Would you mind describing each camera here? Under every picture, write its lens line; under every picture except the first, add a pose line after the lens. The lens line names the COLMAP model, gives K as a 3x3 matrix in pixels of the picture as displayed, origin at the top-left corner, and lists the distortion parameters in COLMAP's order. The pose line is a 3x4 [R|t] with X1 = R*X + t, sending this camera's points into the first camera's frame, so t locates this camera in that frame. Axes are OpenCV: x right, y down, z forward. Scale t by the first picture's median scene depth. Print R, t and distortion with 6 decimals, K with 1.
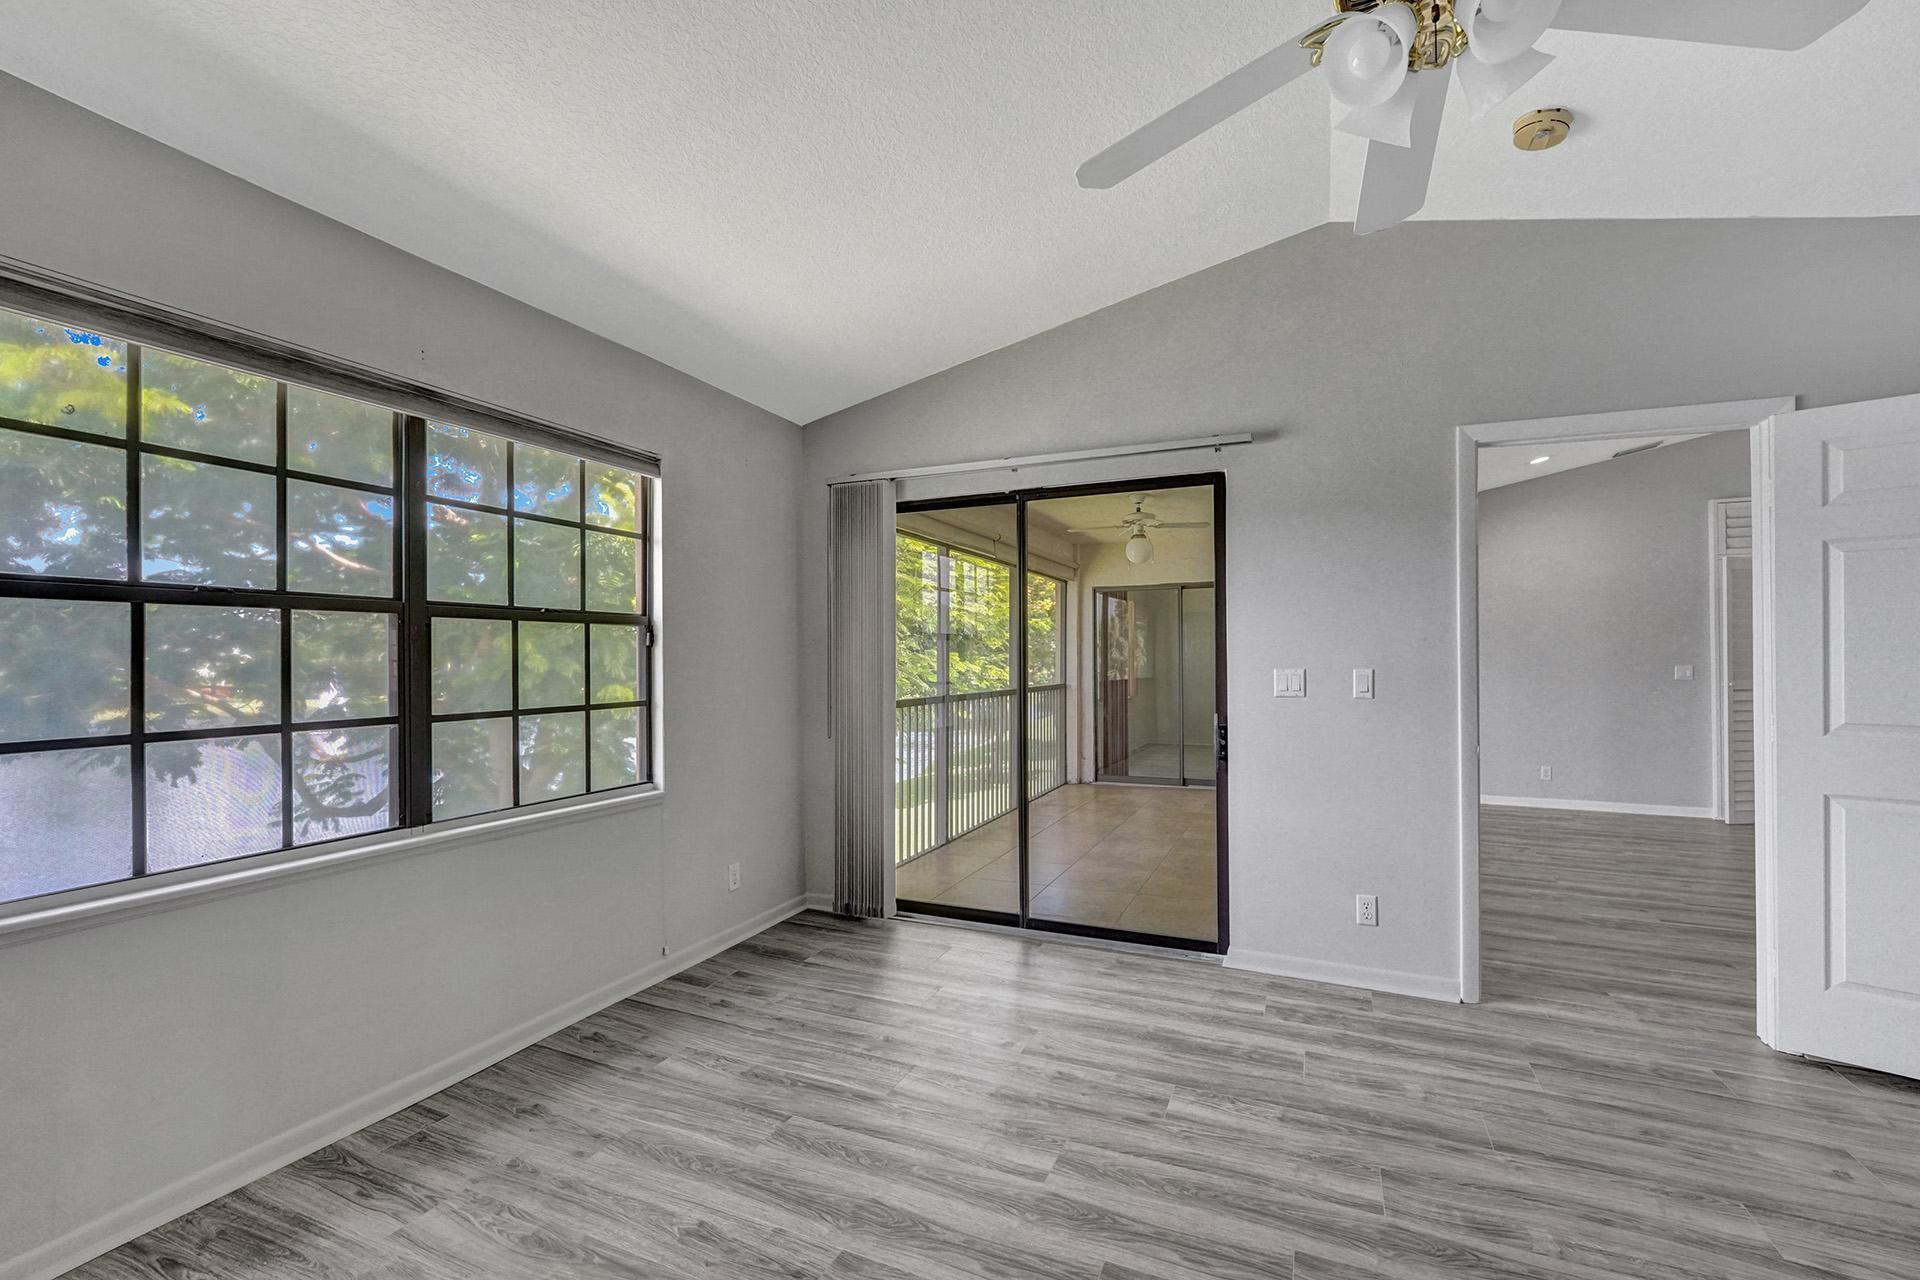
lens RADIAL K [[799.6, 0, 978.6], [0, 799.6, 656.9], [0, 0, 1]] dist [-0.008494, 0.002561]
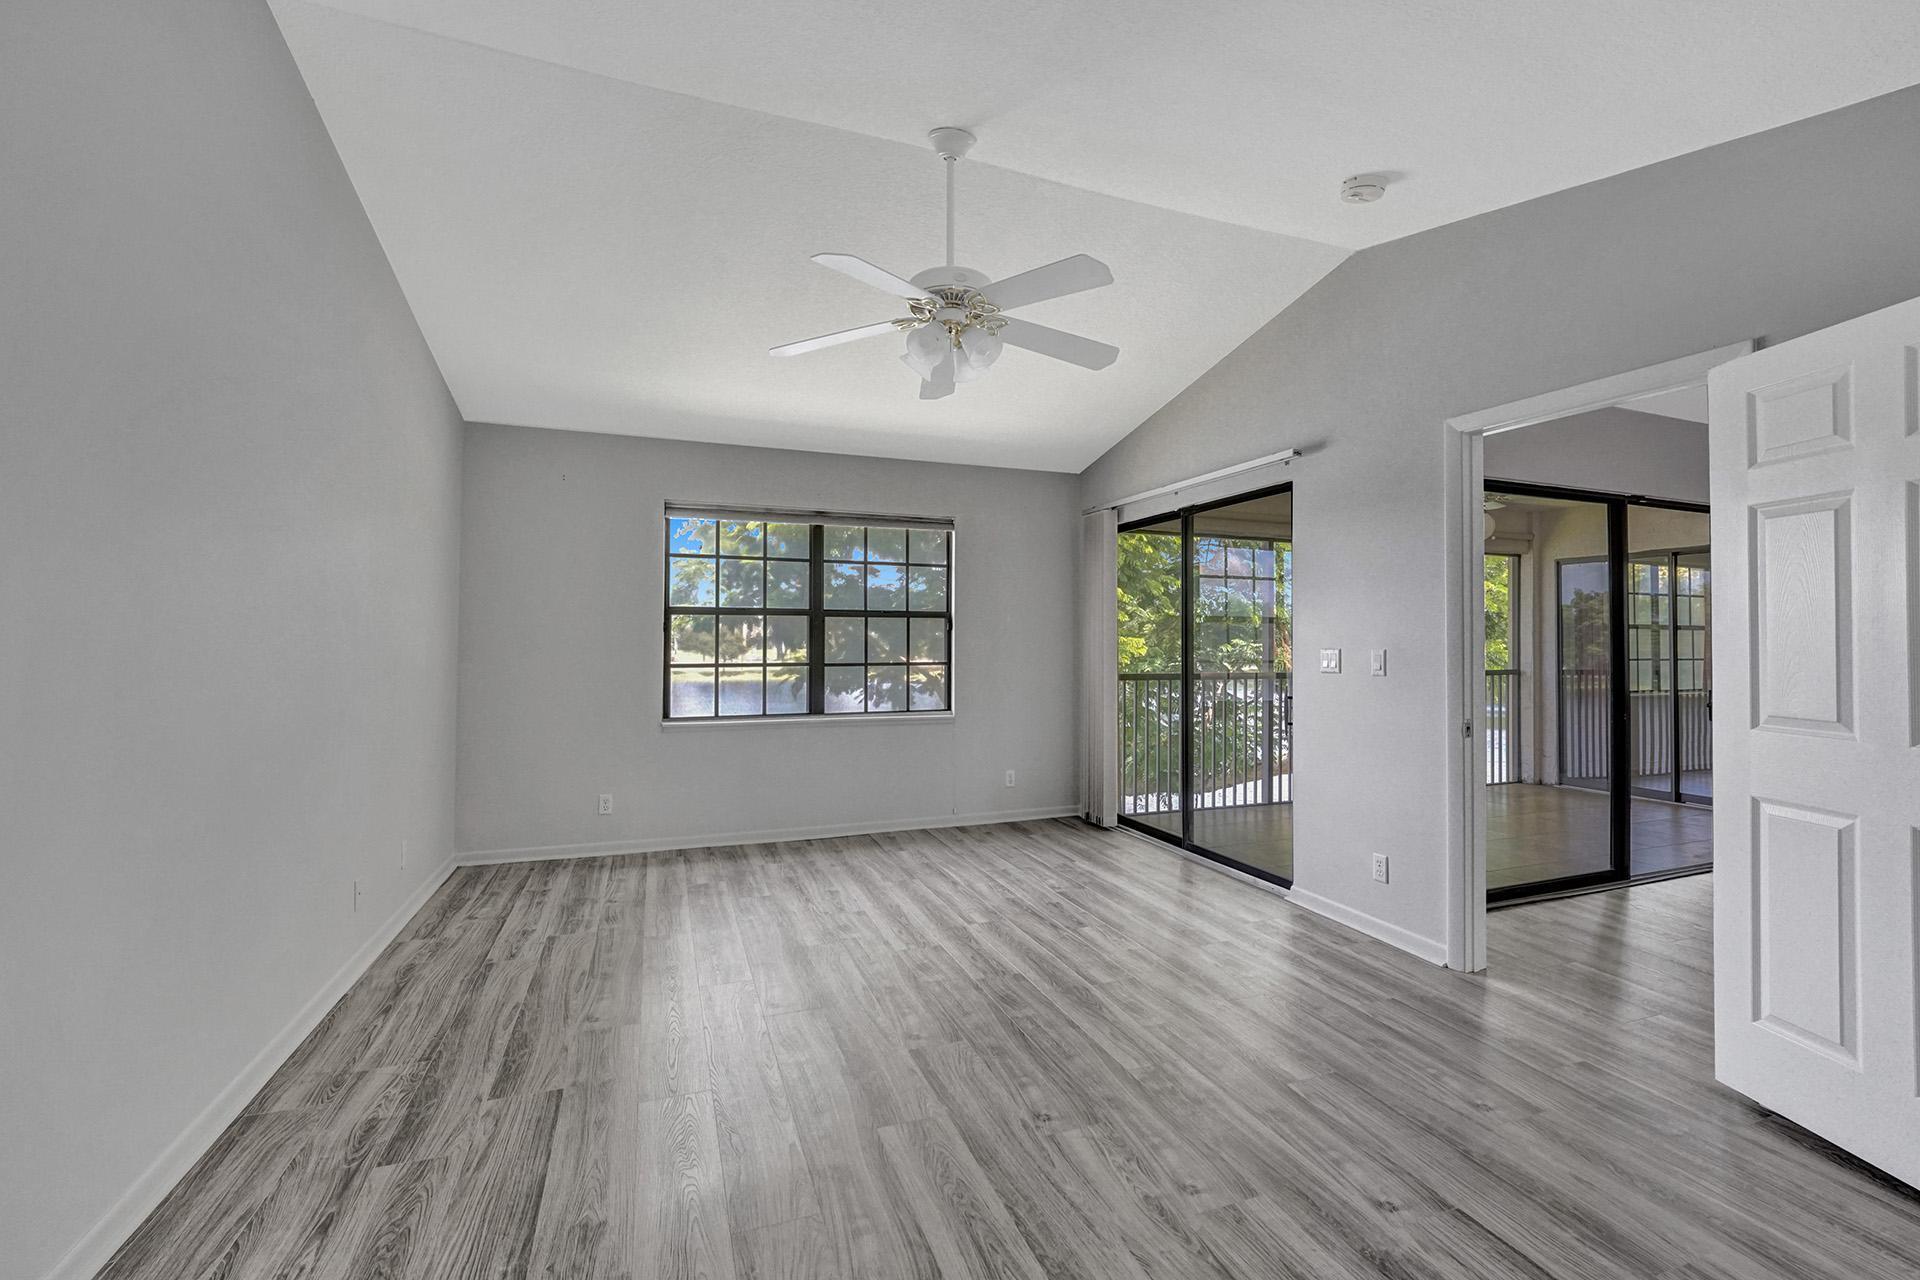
lens RADIAL K [[799.6, 0, 968.5], [0, 799.6, 634.7], [0, 0, 1]] dist [-0.008494, 0.002561]
pose [[0.704736, 0.000247, -0.709470, 1.074766], [-0.004838, 0.999978, -0.004458, 0.004177], [0.709453, 0.006574, 0.704722, -0.225903]]
